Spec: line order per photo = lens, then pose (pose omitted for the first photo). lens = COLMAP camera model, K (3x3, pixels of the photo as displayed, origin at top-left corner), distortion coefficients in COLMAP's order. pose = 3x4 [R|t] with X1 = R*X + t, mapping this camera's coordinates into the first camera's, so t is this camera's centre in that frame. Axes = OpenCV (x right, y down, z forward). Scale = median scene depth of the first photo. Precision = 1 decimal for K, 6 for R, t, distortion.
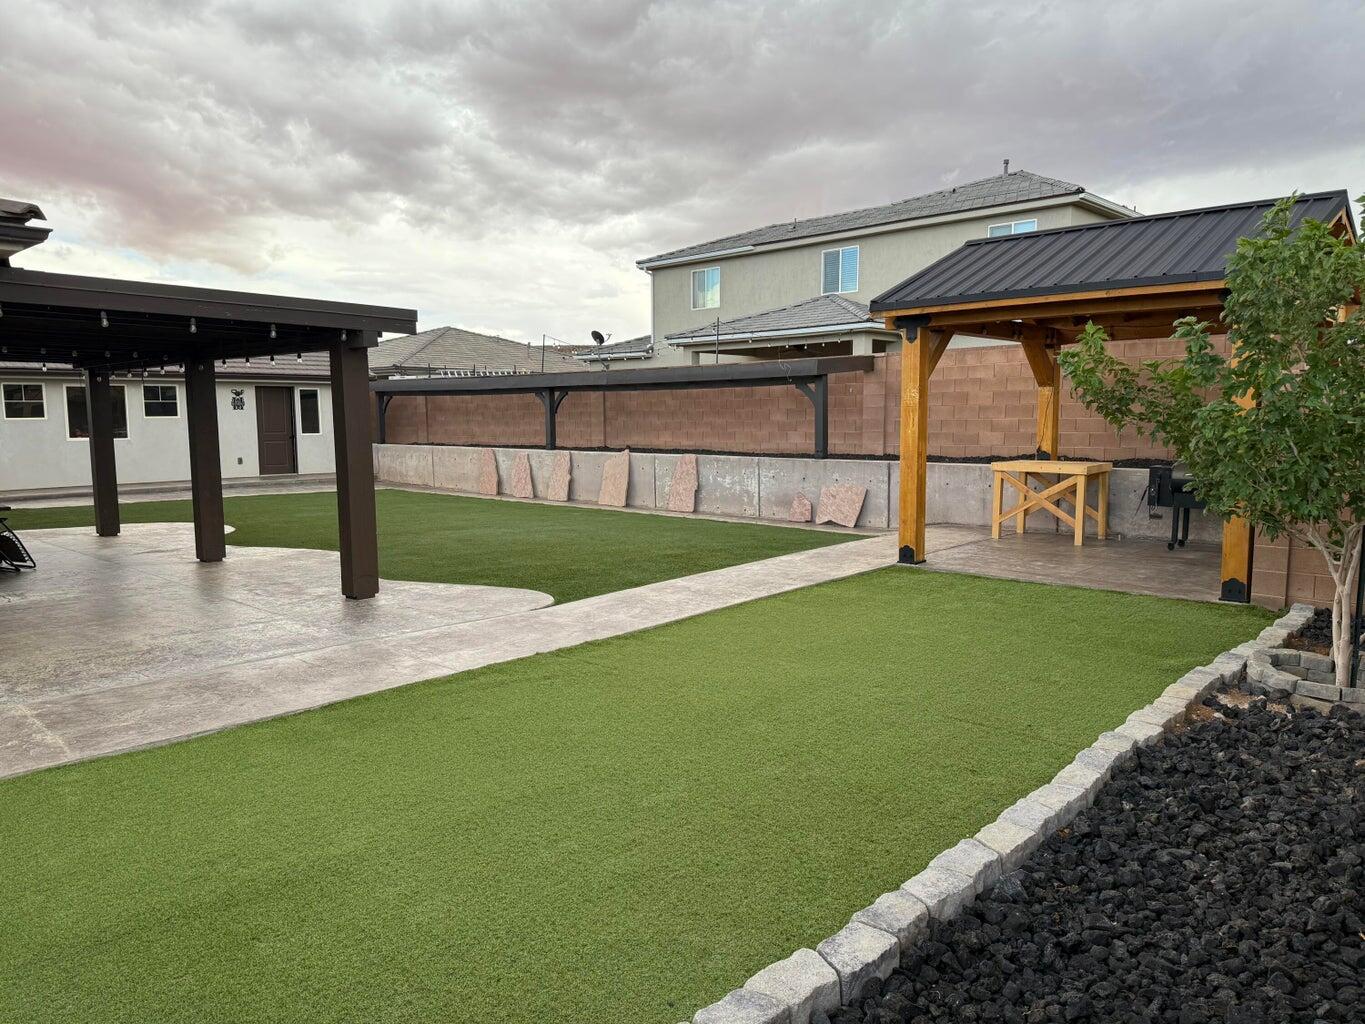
lens RADIAL K [[953.8, 0, 684.4], [0, 953.8, 512.6], [0, 0, 1]] dist [0.023817, -0.037619]
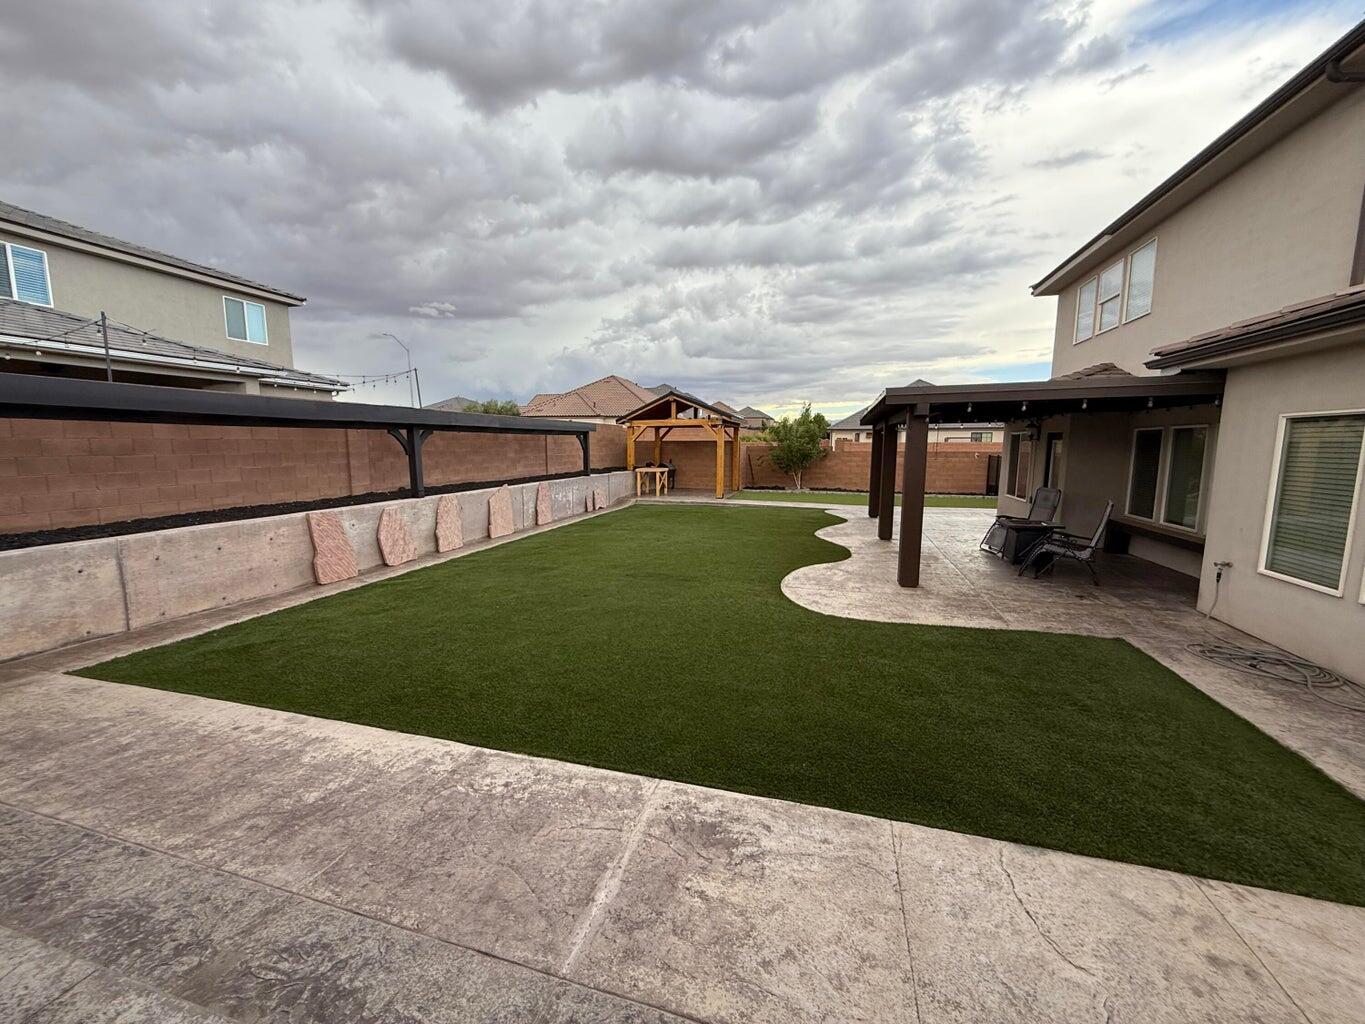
lens RADIAL K [[540.6, 0, 681.1], [0, 540.6, 520.9], [0, 0, 1]] dist [0.001024, -0.000838]
pose [[-0.462859, -0.118687, 0.878451, -0.550729], [0.093070, 0.979012, 0.181313, -0.090864], [-0.881533, 0.165680, -0.442098, 0.825767]]
